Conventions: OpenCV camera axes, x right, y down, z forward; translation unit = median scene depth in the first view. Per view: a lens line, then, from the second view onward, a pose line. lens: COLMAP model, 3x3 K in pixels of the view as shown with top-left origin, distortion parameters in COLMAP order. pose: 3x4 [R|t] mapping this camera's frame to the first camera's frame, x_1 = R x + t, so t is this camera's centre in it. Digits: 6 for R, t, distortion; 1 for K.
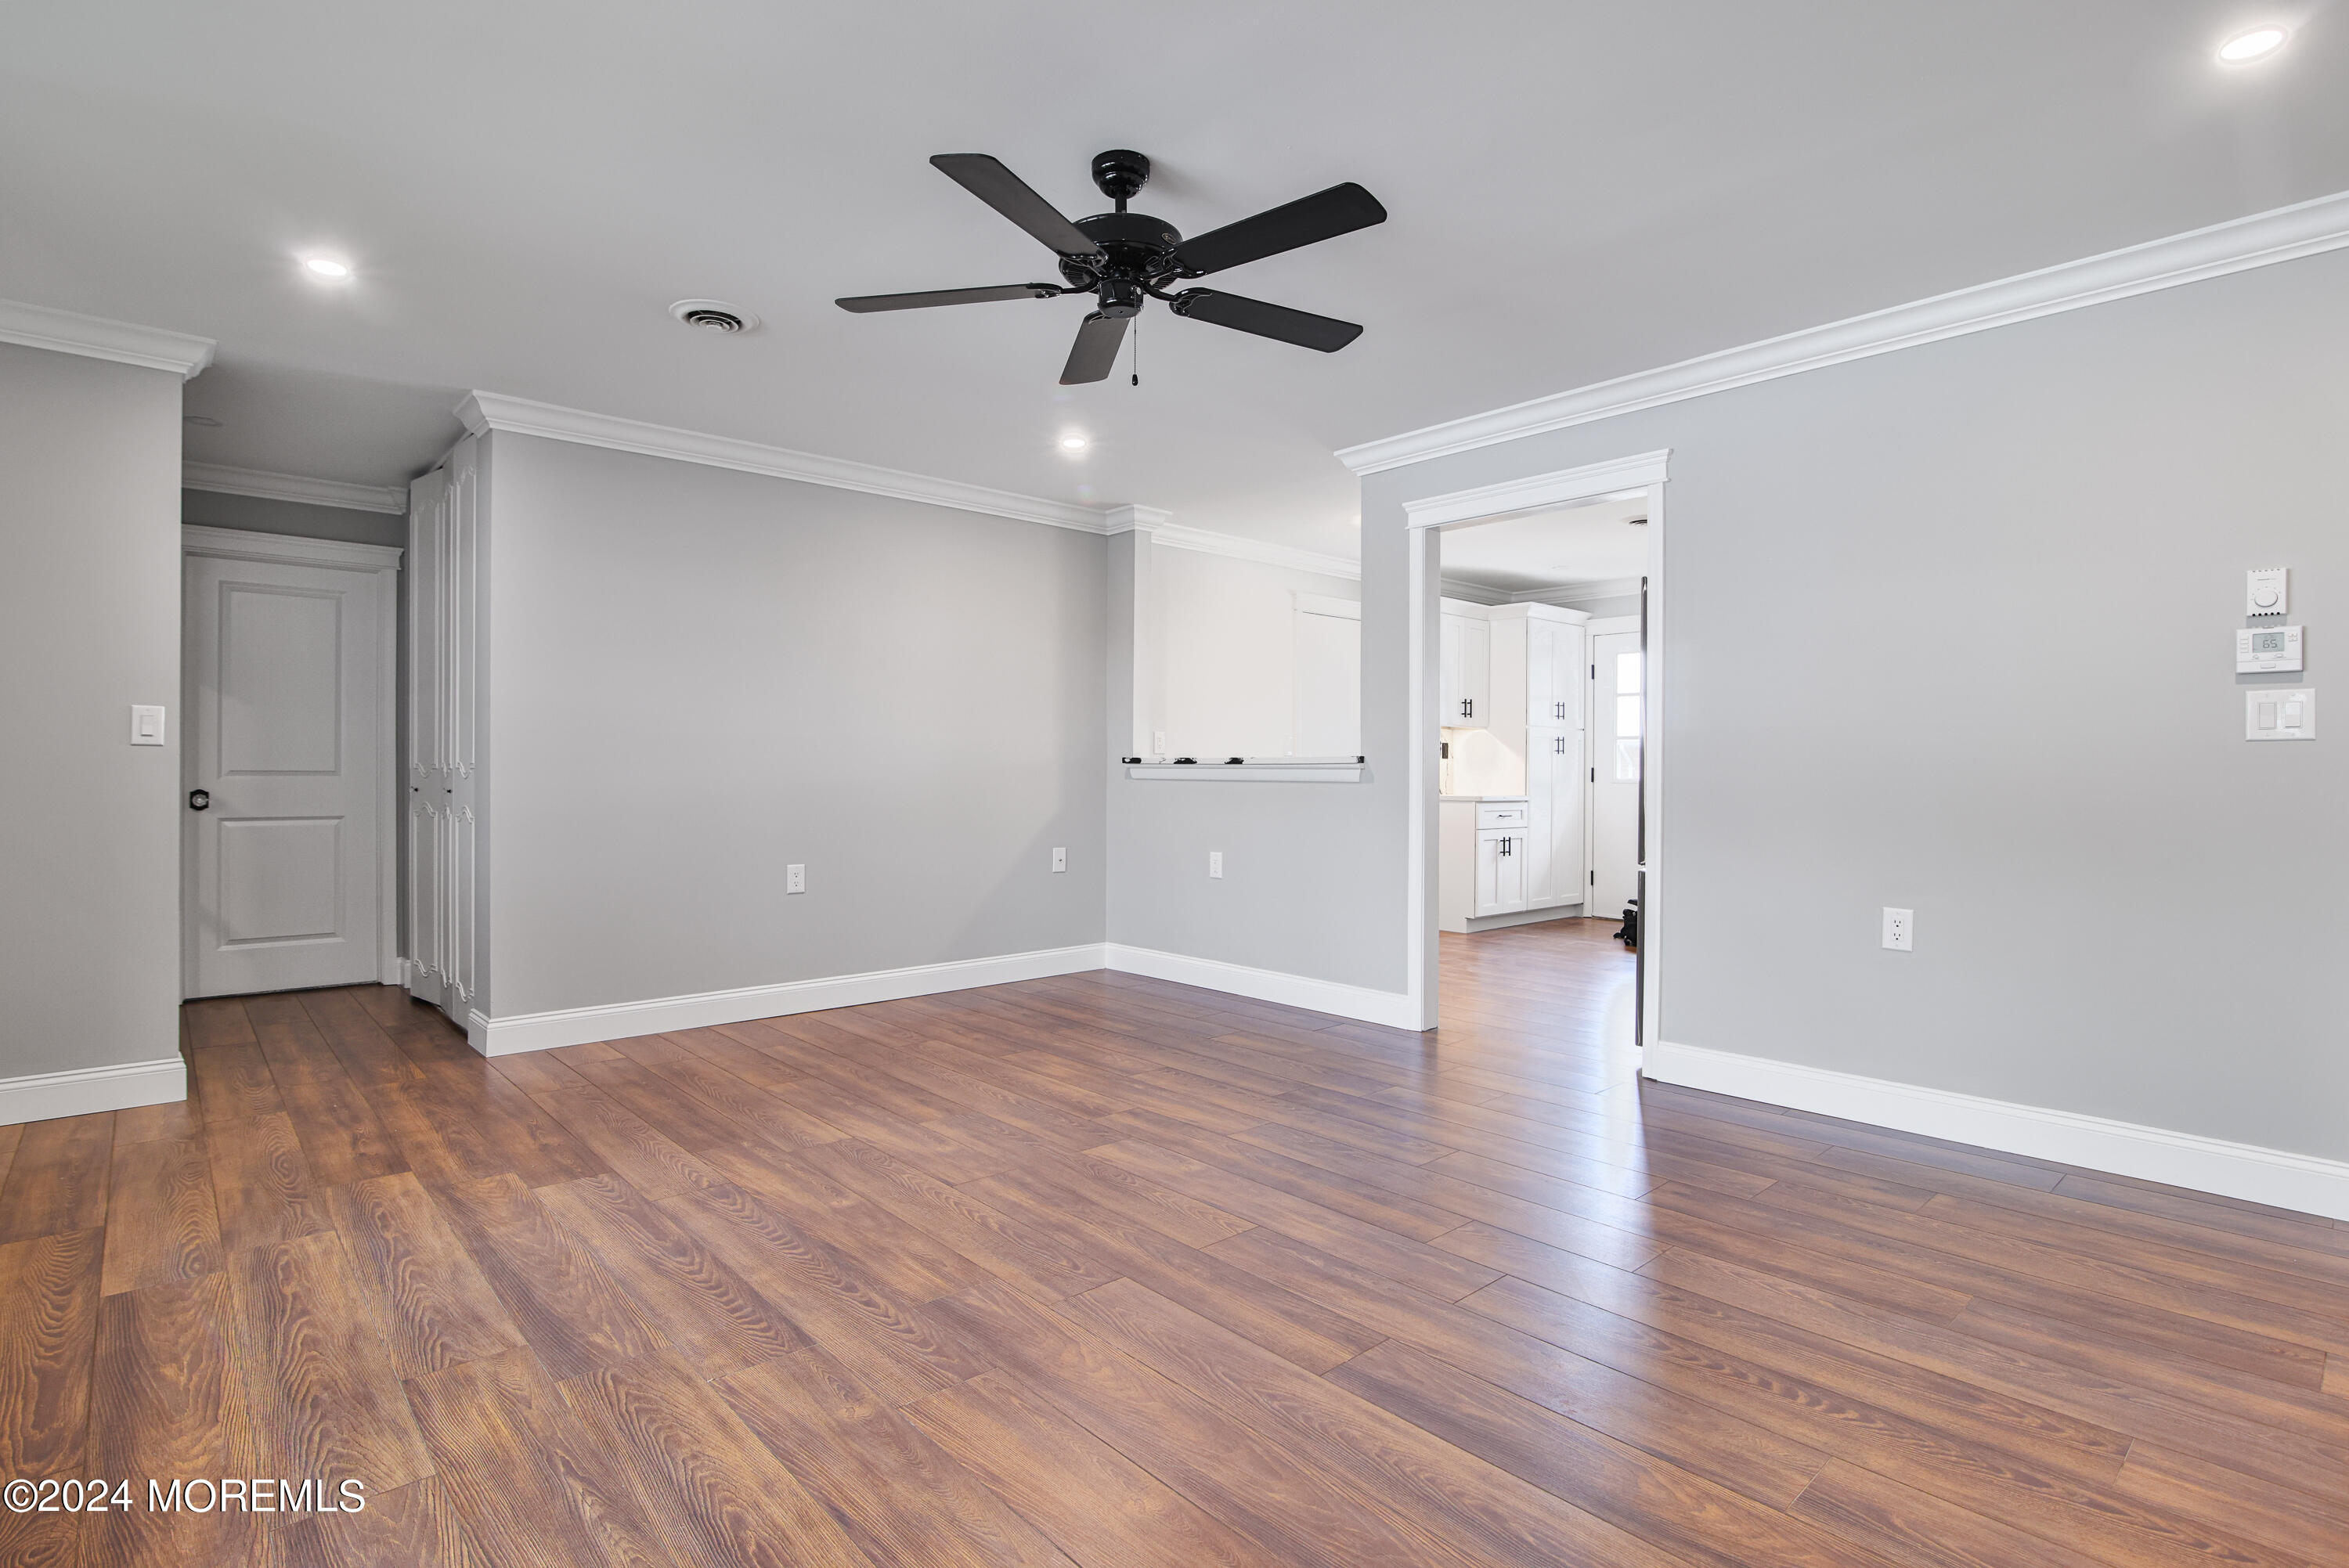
lens RADIAL K [[1155.2, 0, 1163.5], [0, 1155.2, 788.1], [0, 0, 1]] dist [-0.014793, -0.000246]
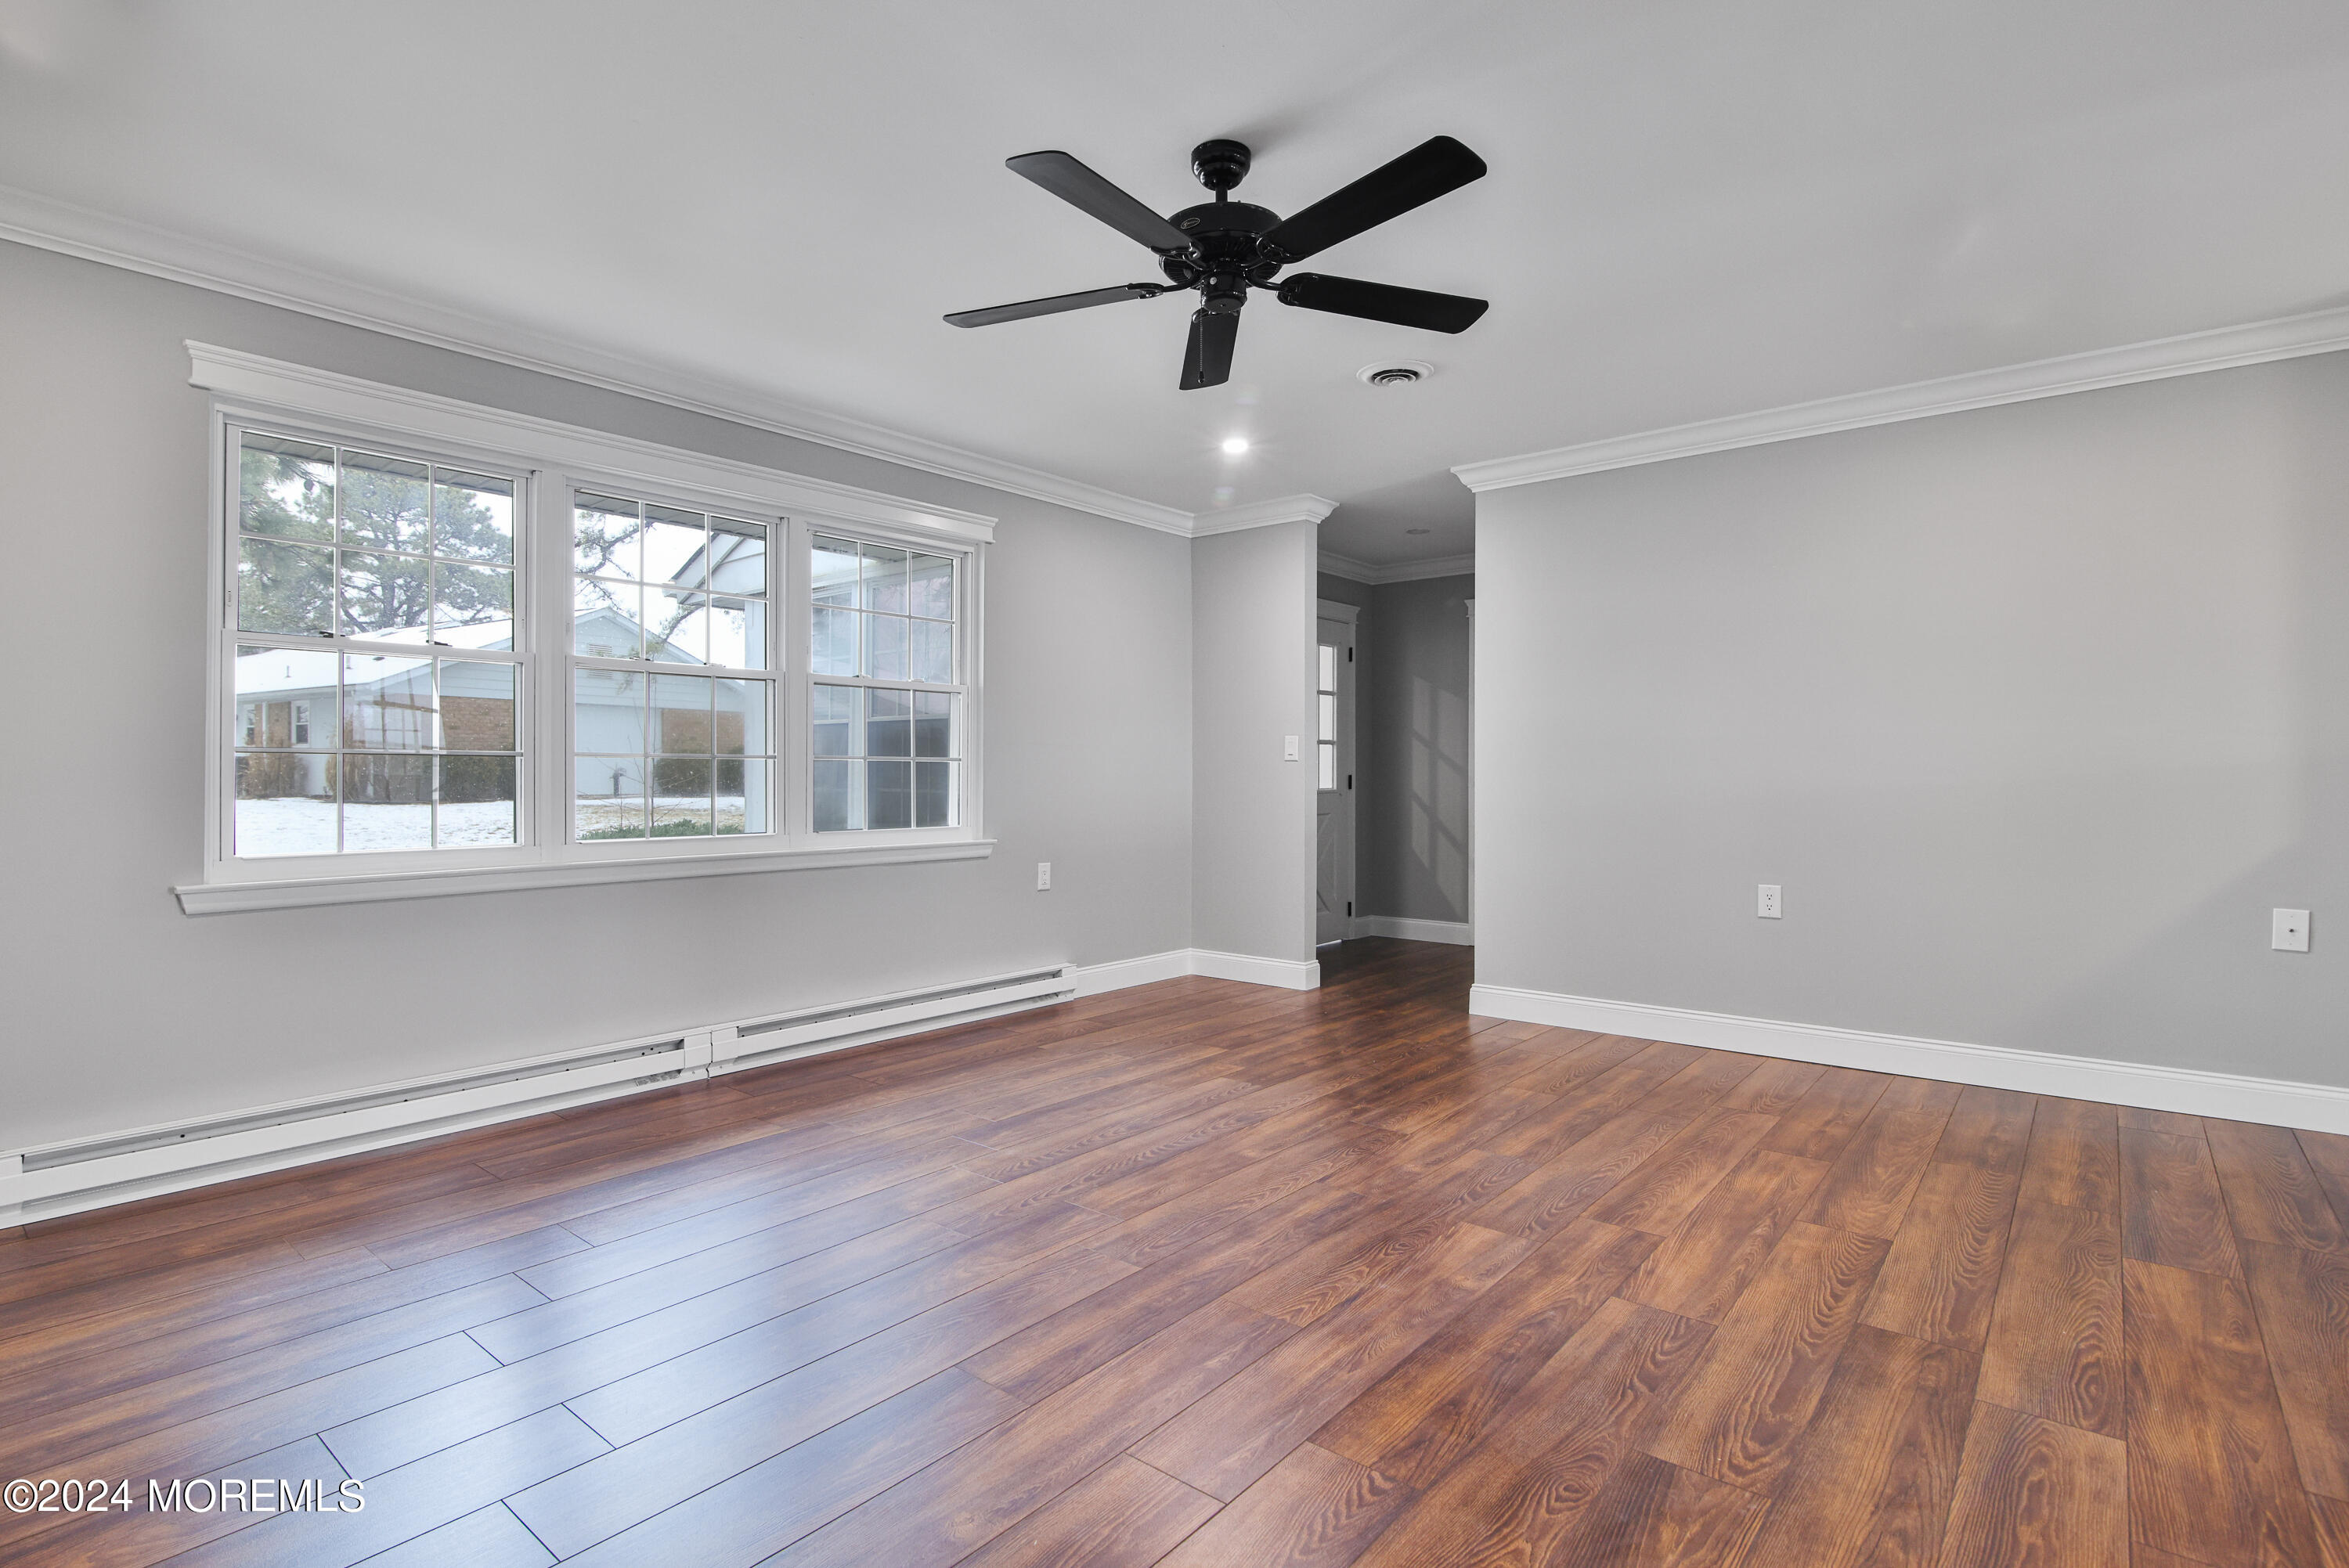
lens RADIAL K [[1155.2, 0, 1137.2], [0, 1155.2, 770.8], [0, 0, 1]] dist [-0.014793, -0.000246]
pose [[0.127675, -0.005410, -0.991801, 0.857604], [-0.015425, 0.999853, -0.007440, -0.009341], [0.991696, 0.016248, 0.127573, 0.747415]]
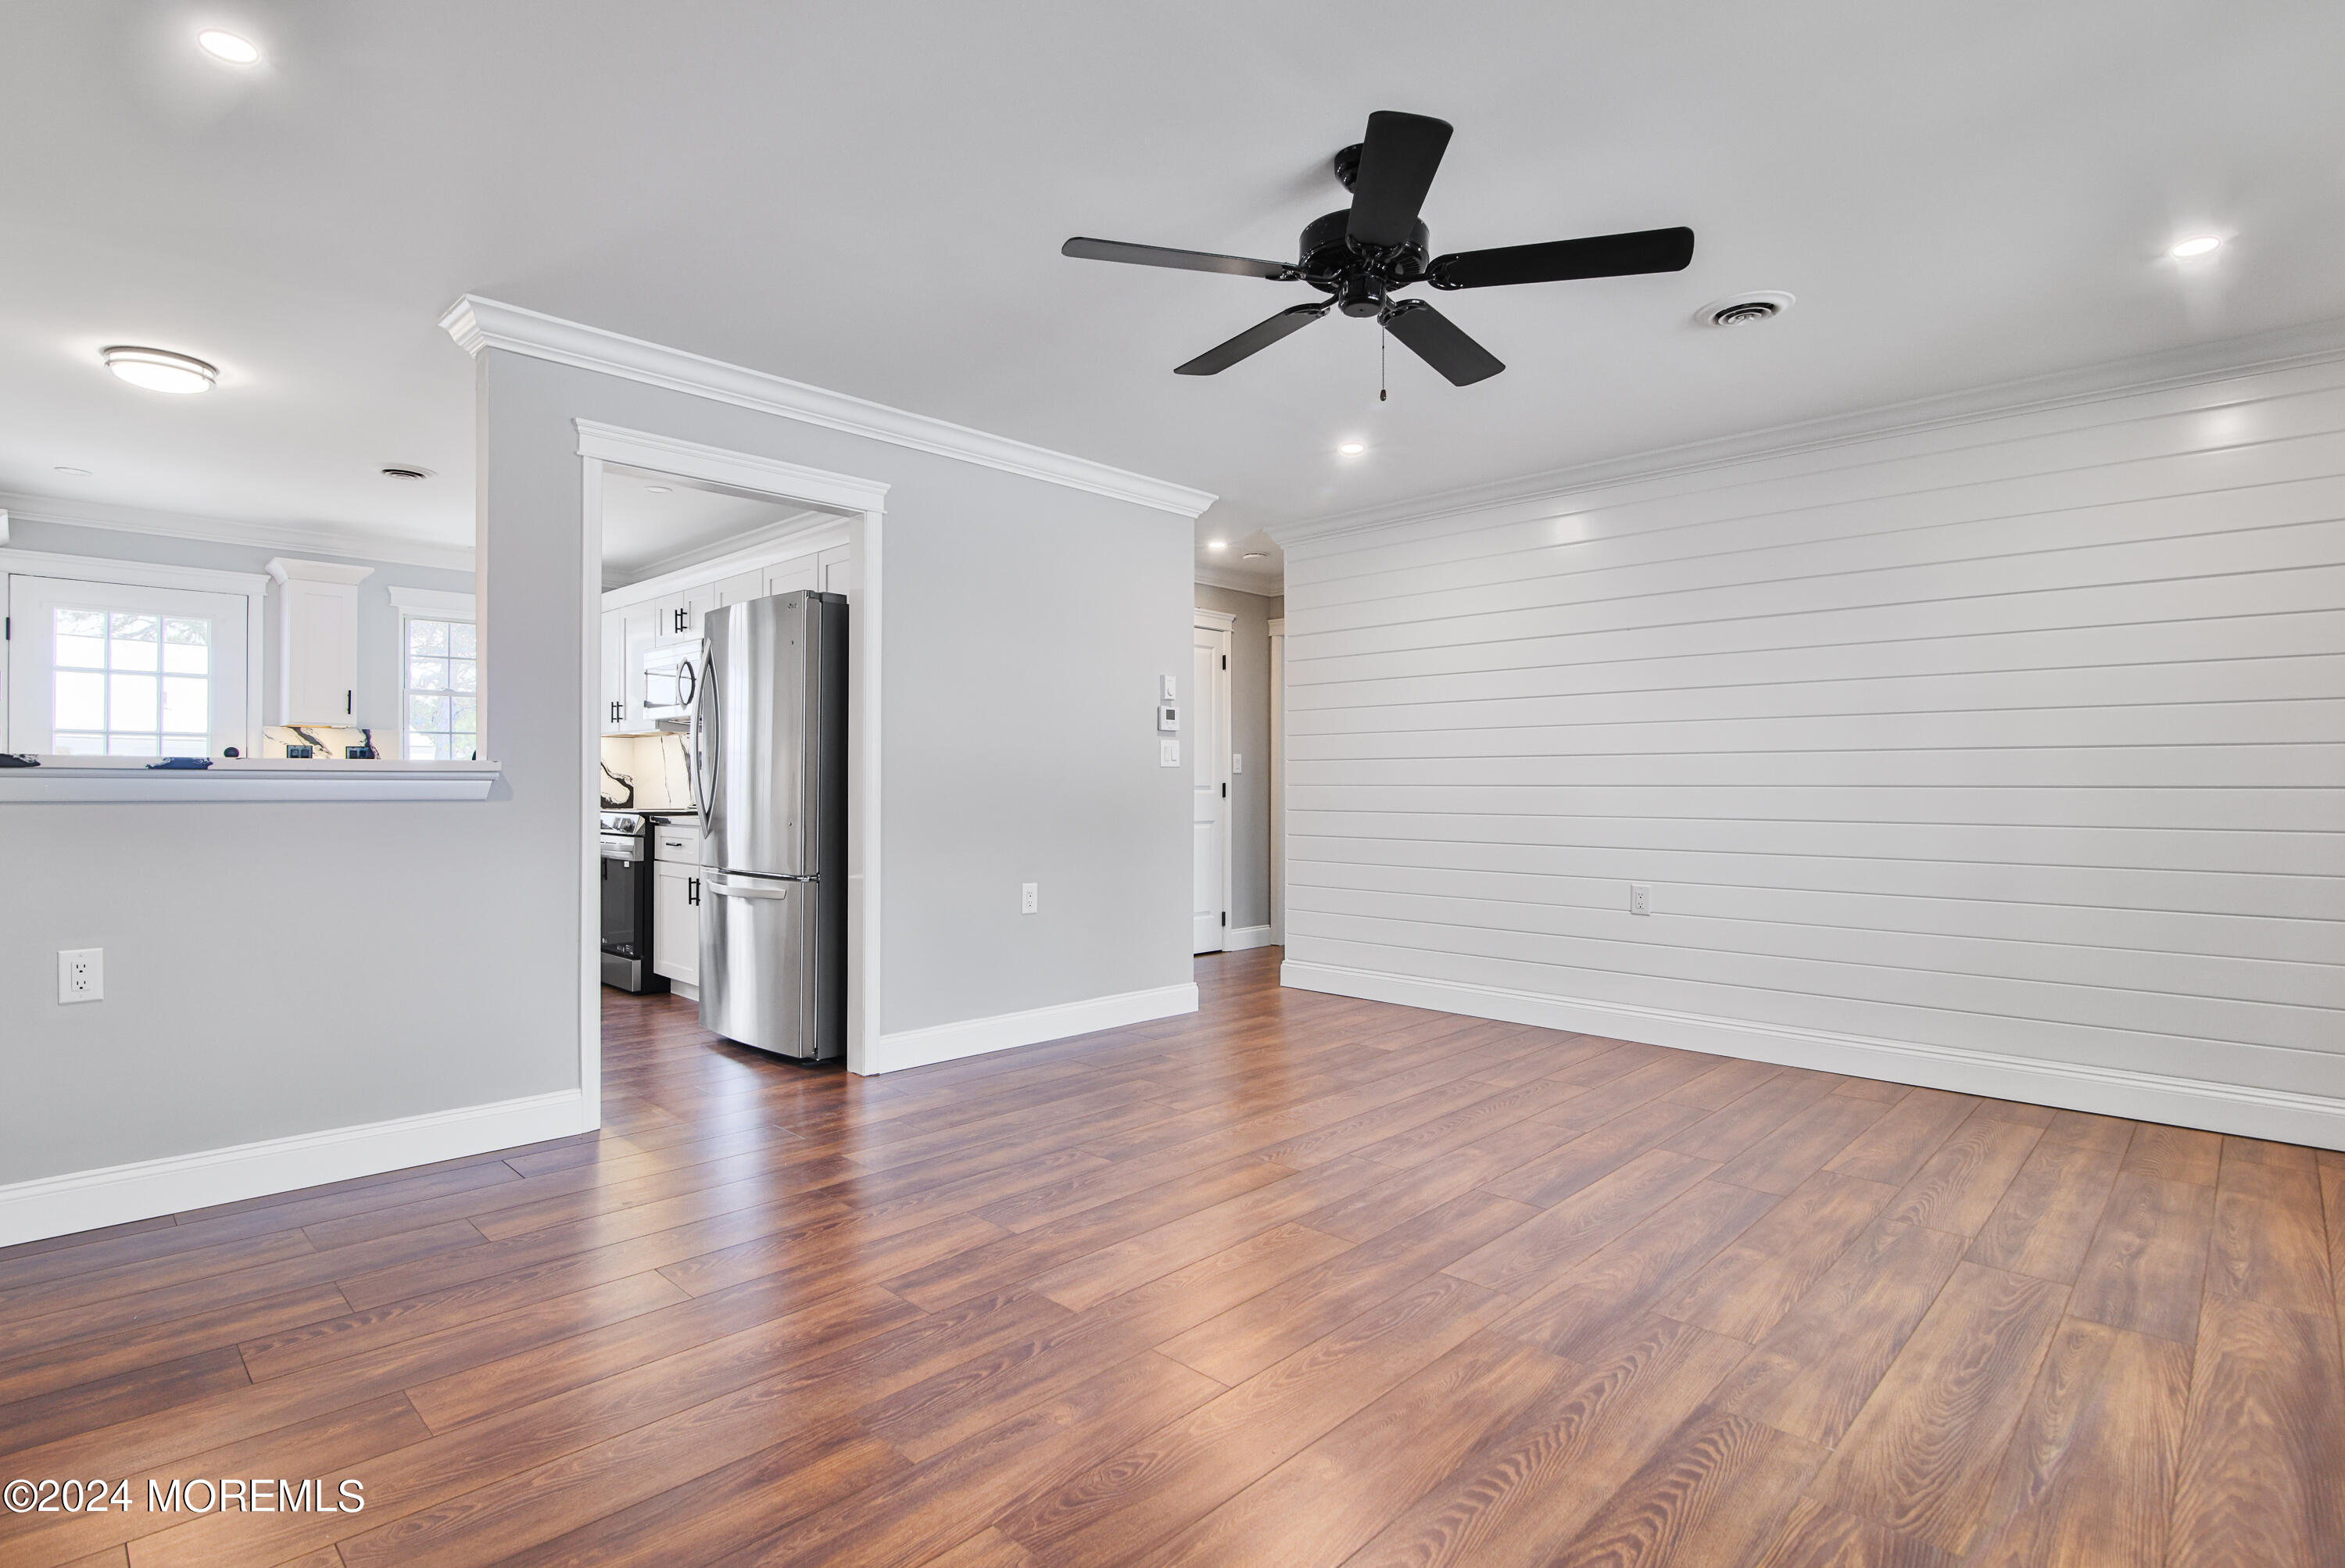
lens RADIAL K [[1153.4, 0, 1167.7], [0, 1153.4, 781.2], [0, 0, 1]] dist [-0.014793, -0.000246]
pose [[-0.072771, 0.001328, 0.997348, -0.913422], [0.012711, 0.999919, -0.000404, -0.017323], [-0.997268, 0.012648, -0.072782, 1.144134]]
